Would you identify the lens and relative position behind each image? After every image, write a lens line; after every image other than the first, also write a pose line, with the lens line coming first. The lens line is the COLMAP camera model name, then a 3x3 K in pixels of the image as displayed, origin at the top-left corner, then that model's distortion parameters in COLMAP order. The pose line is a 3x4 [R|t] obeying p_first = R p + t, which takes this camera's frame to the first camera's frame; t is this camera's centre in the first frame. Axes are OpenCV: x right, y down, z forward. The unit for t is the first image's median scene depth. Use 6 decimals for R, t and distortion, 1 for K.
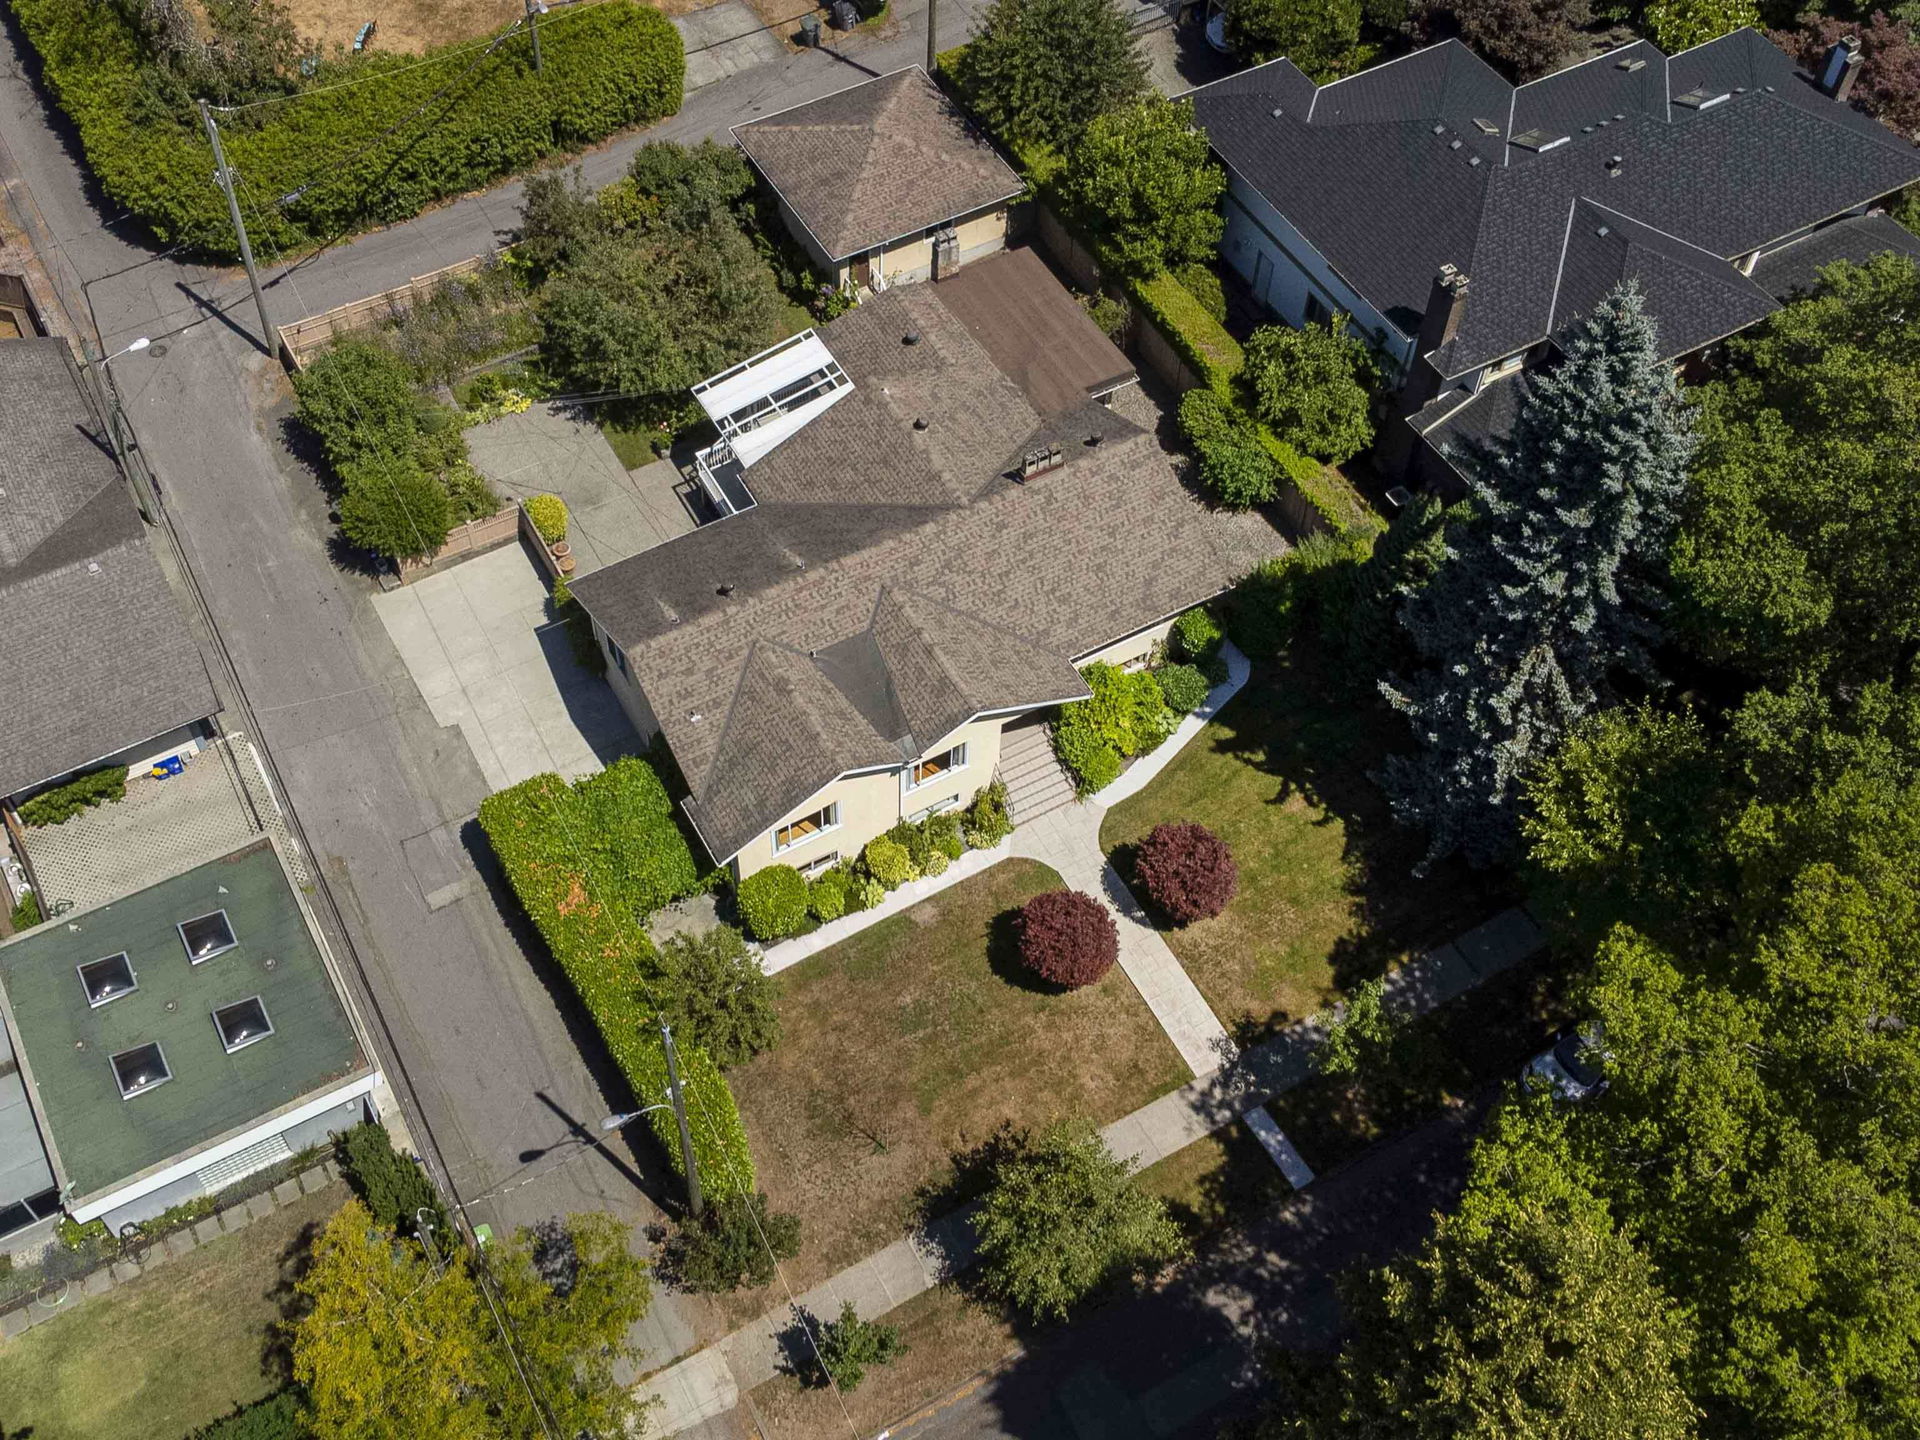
lens RADIAL K [[2083.3, 0, 872.0], [0, 2083.3, 720.5], [0, 0, 1]] dist [0.024379, 0.009567]
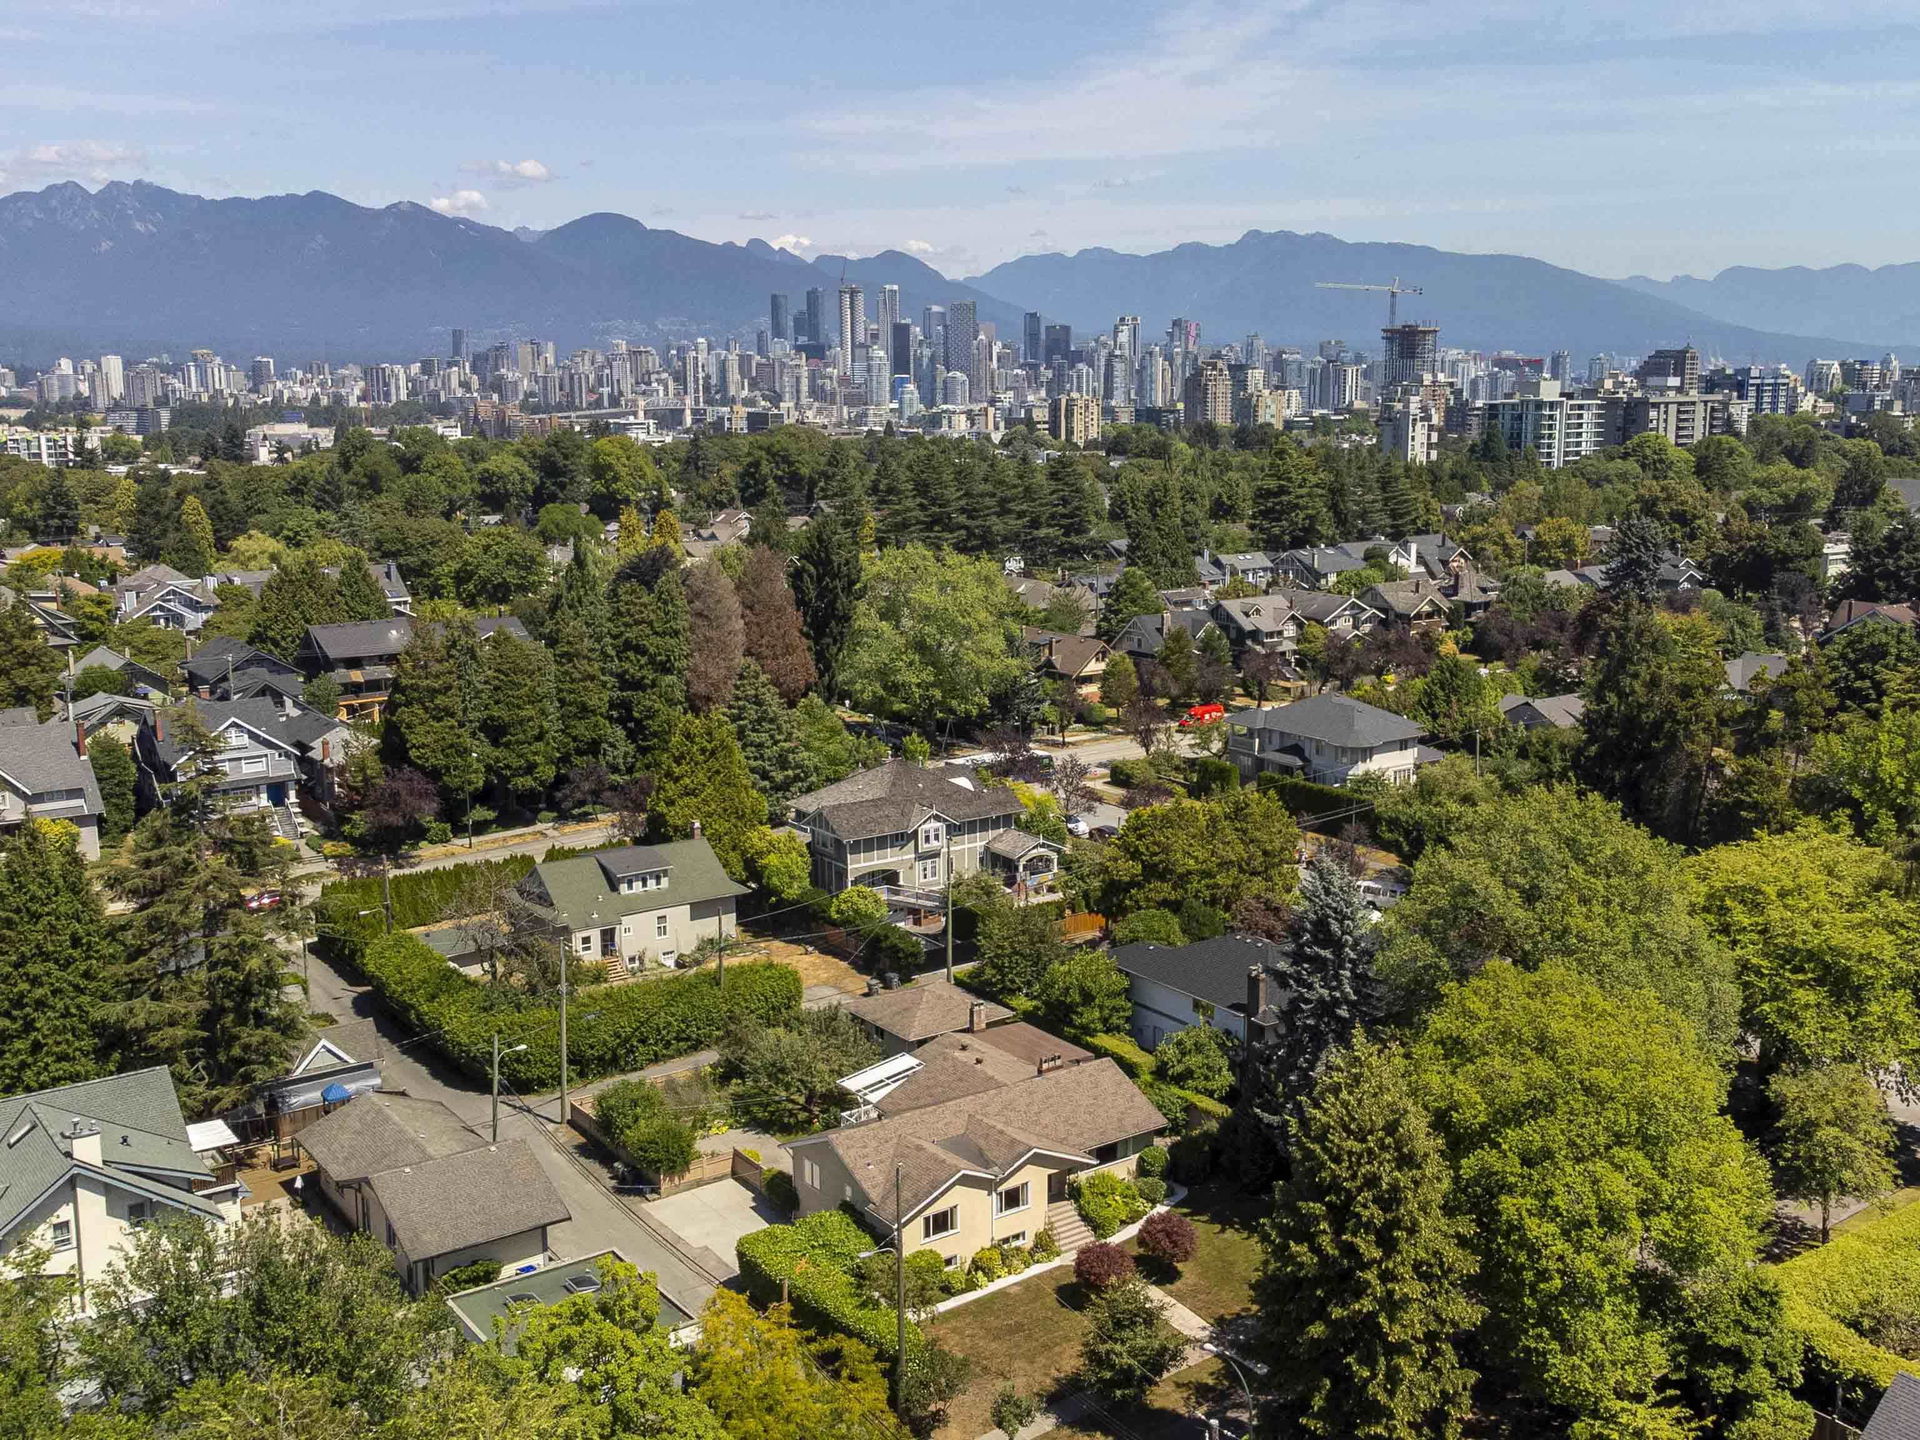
lens RADIAL K [[1971.2, 0, 985.0], [0, 1971.2, 715.0], [0, 0, 1]] dist [0.018909, 0.006358]
pose [[0.992200, -0.021471, 0.122790, -0.170961], [0.099403, 0.730667, -0.675459, 0.777478], [-0.075216, 0.682396, 0.727103, -0.406915]]
